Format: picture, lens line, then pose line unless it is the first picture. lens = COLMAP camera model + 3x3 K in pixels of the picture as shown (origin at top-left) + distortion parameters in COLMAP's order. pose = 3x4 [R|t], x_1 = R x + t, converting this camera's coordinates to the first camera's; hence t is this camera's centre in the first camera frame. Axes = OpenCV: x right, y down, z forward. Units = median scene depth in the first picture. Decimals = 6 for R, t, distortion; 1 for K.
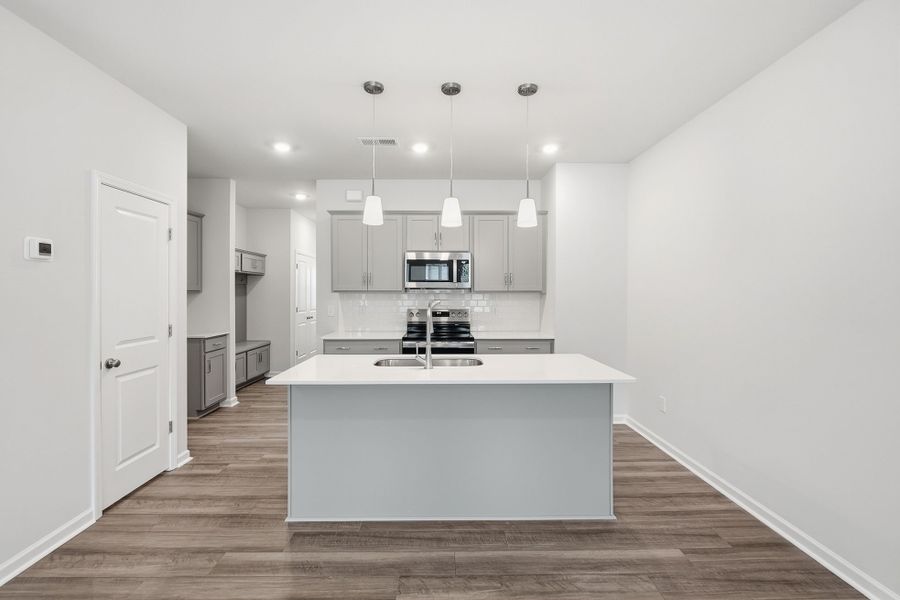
lens RADIAL K [[391.5, 0, 441.9], [0, 391.5, 293.7], [0, 0, 1]] dist [-0.003778, -0.000312]
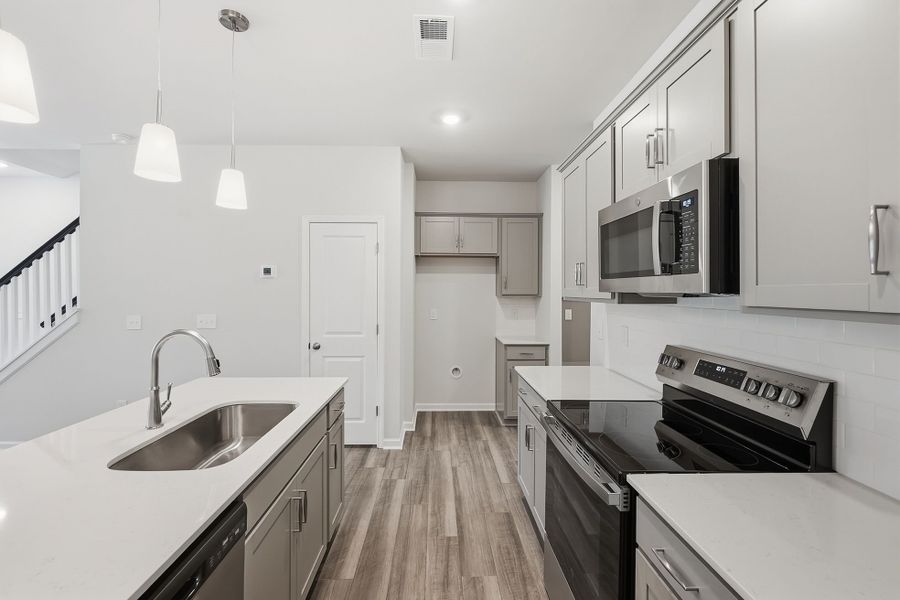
lens RADIAL K [[391.5, 0, 448.3], [0, 391.5, 295.4], [0, 0, 1]] dist [-0.003778, -0.000312]
pose [[0.001862, 0.001881, -0.999996, 0.512674], [-0.003873, 0.999991, 0.001874, -0.010788], [0.999991, 0.003869, 0.001870, 1.279263]]
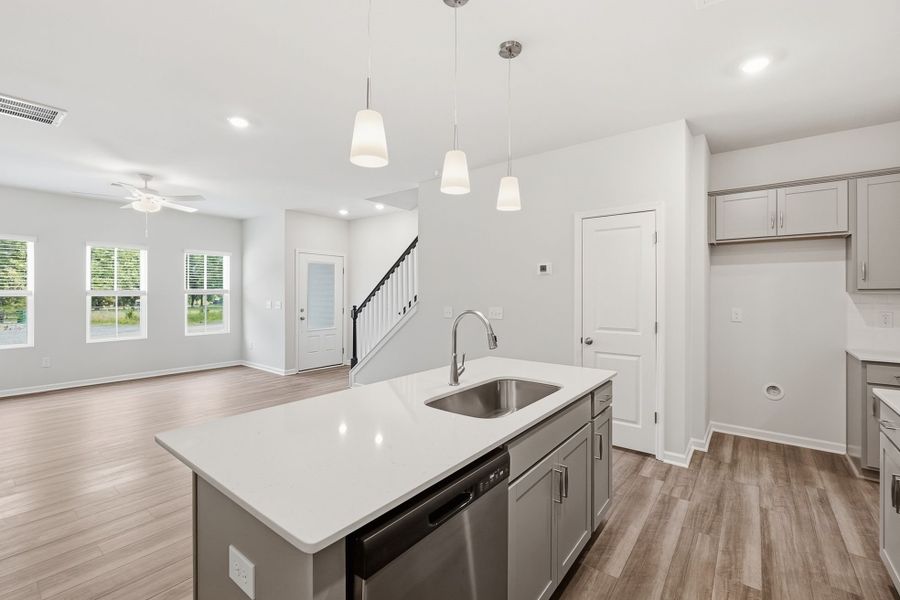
lens RADIAL K [[391.5, 0, 443.6], [0, 391.5, 294.7], [0, 0, 1]] dist [-0.003778, -0.000312]
pose [[-0.642749, -0.005683, -0.766056, 0.523472], [-0.005830, 0.999980, -0.002527, 0.012514], [0.766055, 0.002842, -0.642769, 1.310853]]
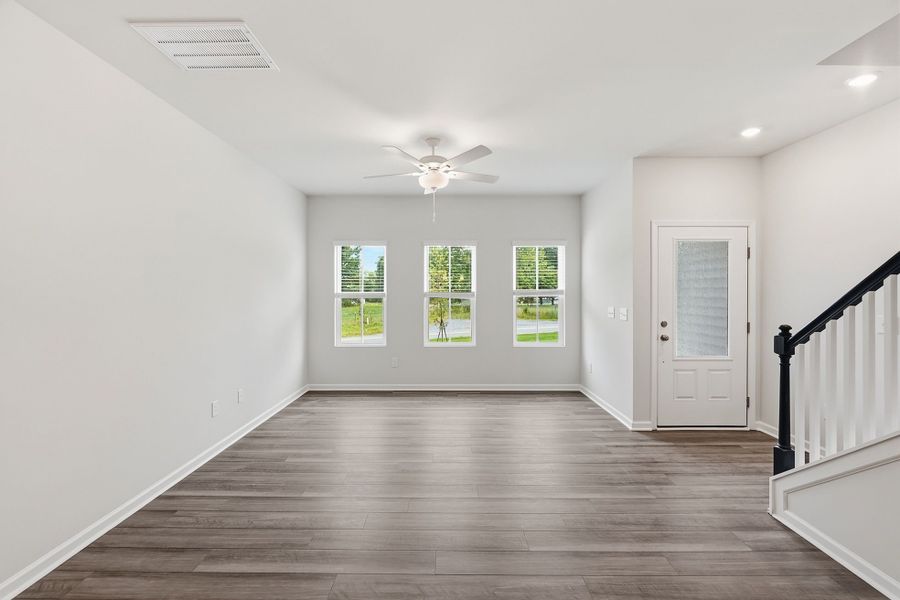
lens RADIAL K [[391.5, 0, 445.5], [0, 391.5, 296.2], [0, 0, 1]] dist [-0.003778, -0.000312]
pose [[-0.999729, -0.004579, 0.022820, -0.014592], [-0.004360, 0.999944, 0.009635, -0.004561], [-0.022862, 0.009533, -0.999693, 0.512836]]
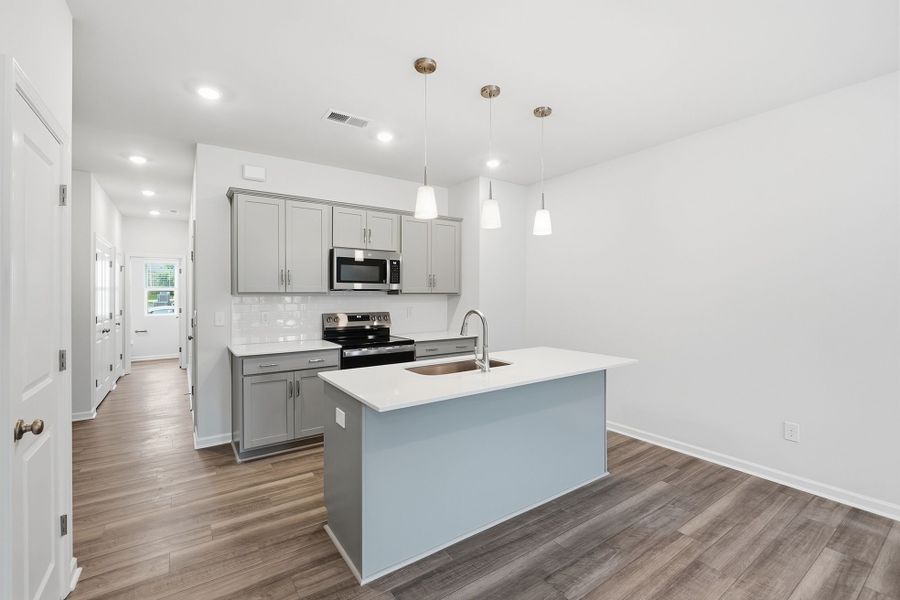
lens RADIAL K [[391.5, 0, 449.1], [0, 391.5, 294.6], [0, 0, 1]] dist [-0.003778, -0.000312]
pose [[0.829427, -0.003256, 0.558606, -0.568456], [0.005034, 0.999986, -0.001645, 0.000290], [-0.558593, 0.004176, 0.829431, 0.204387]]
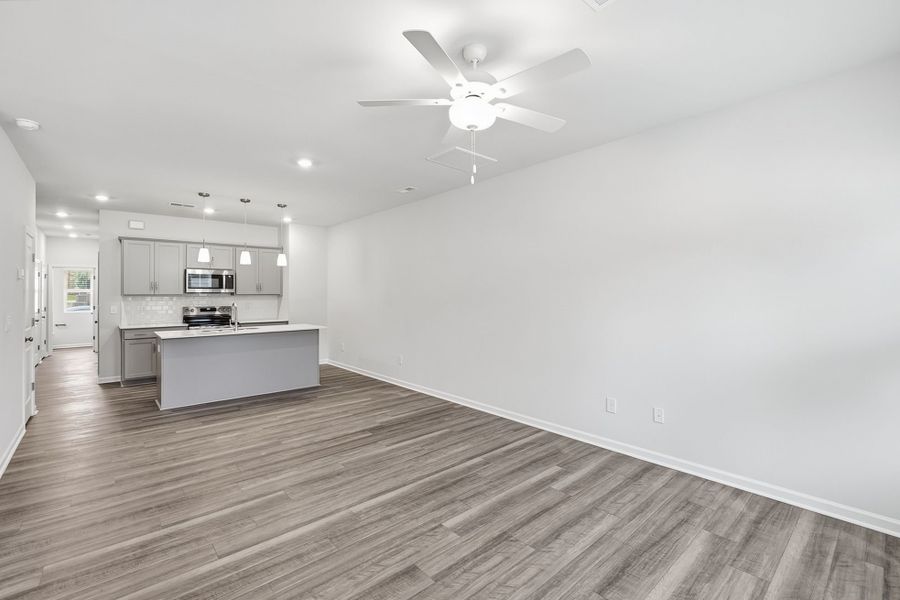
lens RADIAL K [[391.5, 0, 449.6], [0, 391.5, 291.9], [0, 0, 1]] dist [-0.003778, -0.000312]
pose [[0.756116, -0.002681, 0.654432, -0.484785], [0.006888, 0.999969, -0.003861, -0.007295], [-0.654401, 0.007427, 0.756111, -1.248356]]
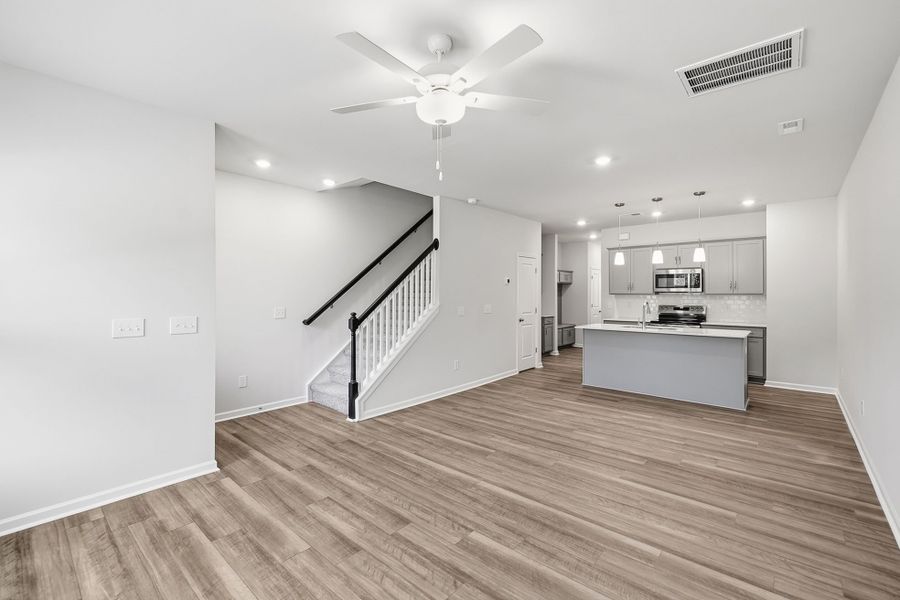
lens RADIAL K [[391.5, 0, 448.1], [0, 391.5, 291.8], [0, 0, 1]] dist [-0.003778, -0.000312]
pose [[0.745983, -0.006482, -0.665934, 0.545998], [0.001492, 0.999966, -0.008062, -0.003446], [0.665964, 0.005021, 0.745967, -1.243537]]
